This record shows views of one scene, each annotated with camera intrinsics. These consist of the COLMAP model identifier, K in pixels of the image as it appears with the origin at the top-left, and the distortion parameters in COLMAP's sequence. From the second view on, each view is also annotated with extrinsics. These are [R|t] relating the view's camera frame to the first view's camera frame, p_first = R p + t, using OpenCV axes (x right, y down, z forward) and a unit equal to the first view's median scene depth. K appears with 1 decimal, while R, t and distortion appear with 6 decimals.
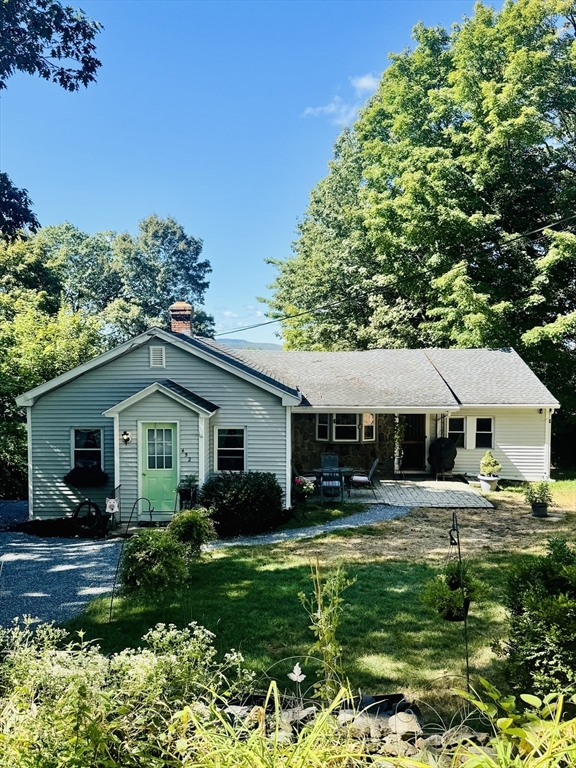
lens RADIAL K [[702.1, 0, 268.5], [0, 702.1, 388.2], [0, 0, 1]] dist [0.051886, -0.000966]
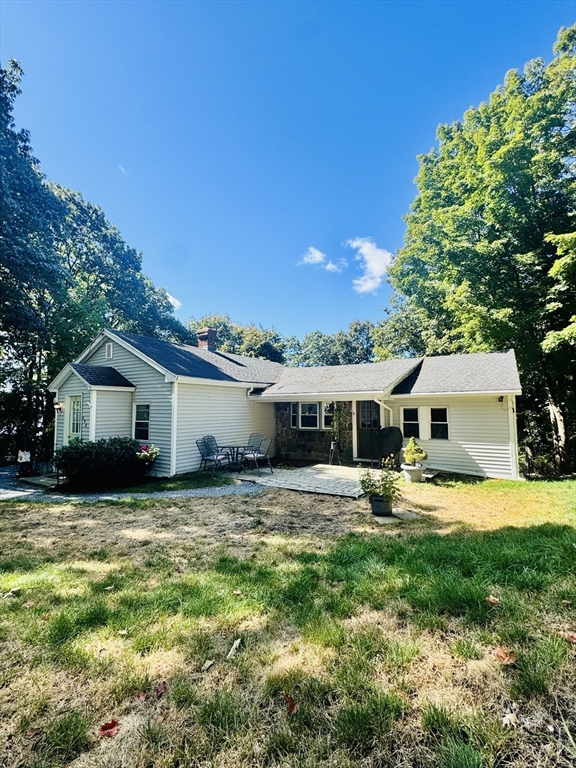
lens RADIAL K [[351.0, 0, 288.0], [0, 351.0, 384.0], [0, 0, 1]] dist [-0.002701, -0.000248]
pose [[0.870332, -0.038317, -0.490972, 0.366171], [-0.019941, 0.993409, -0.112877, 0.068541], [0.492061, 0.108031, 0.863832, 0.476260]]
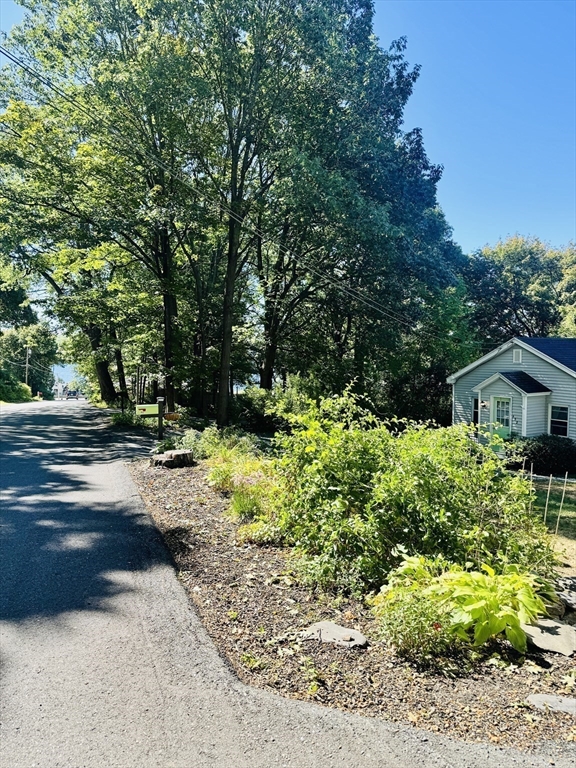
lens RADIAL K [[548.5, 0, 288.0], [0, 548.5, 384.0], [0, 0, 1]] dist [0.054842, -0.002316]
pose [[0.532351, 0.057858, -0.844544, 0.493863], [-0.044792, 0.998189, 0.040149, -0.008308], [0.845338, 0.016455, 0.533979, -0.078300]]
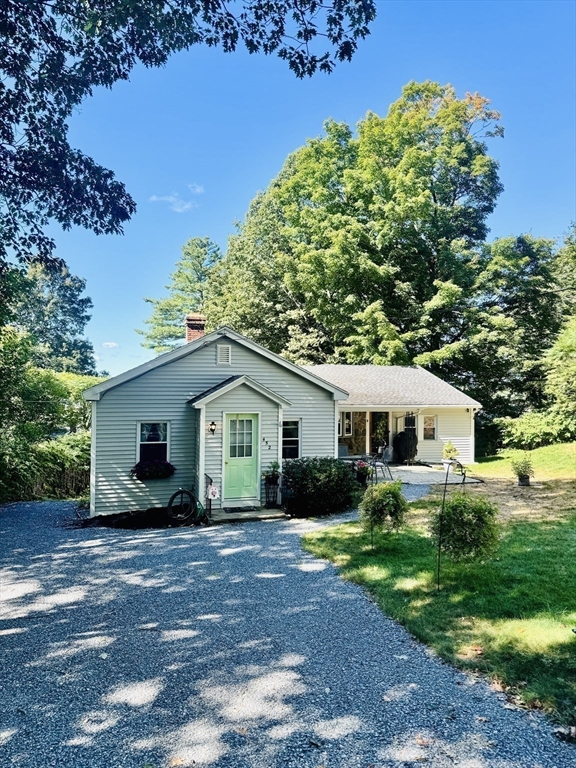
lens RADIAL K [[548.5, 0, 288.0], [0, 548.5, 384.0], [0, 0, 1]] dist [0.054842, -0.002316]
pose [[0.939998, 0.015421, 0.340832, -0.279743], [0.003404, 0.998504, -0.054566, 0.037196], [-0.341164, 0.052452, 0.938539, 0.140975]]
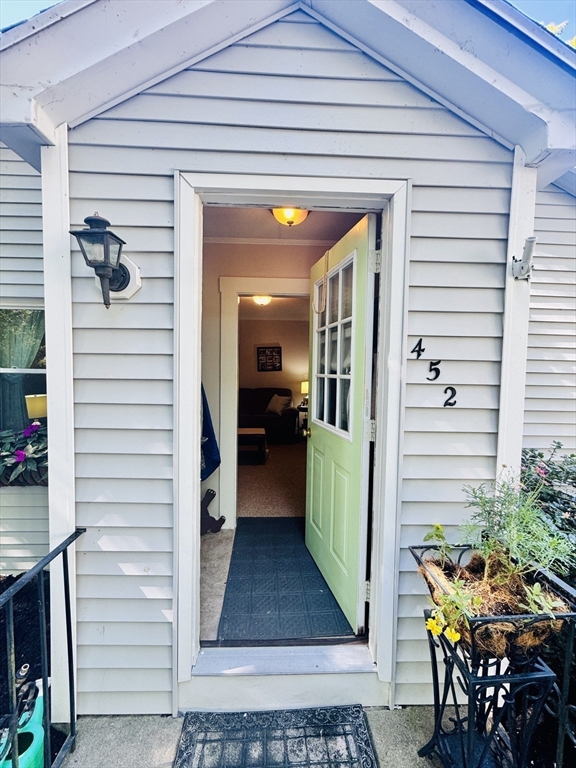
lens RADIAL K [[307.7, 0, 288.0], [0, 307.7, 384.0], [0, 0, 1]] dist [-0.001977, -0.000066]
pose [[0.996107, 0.017397, 0.086415, -0.121873], [-0.015493, 0.999623, -0.022657, 0.074888], [-0.086777, 0.021230, 0.996002, 0.684934]]
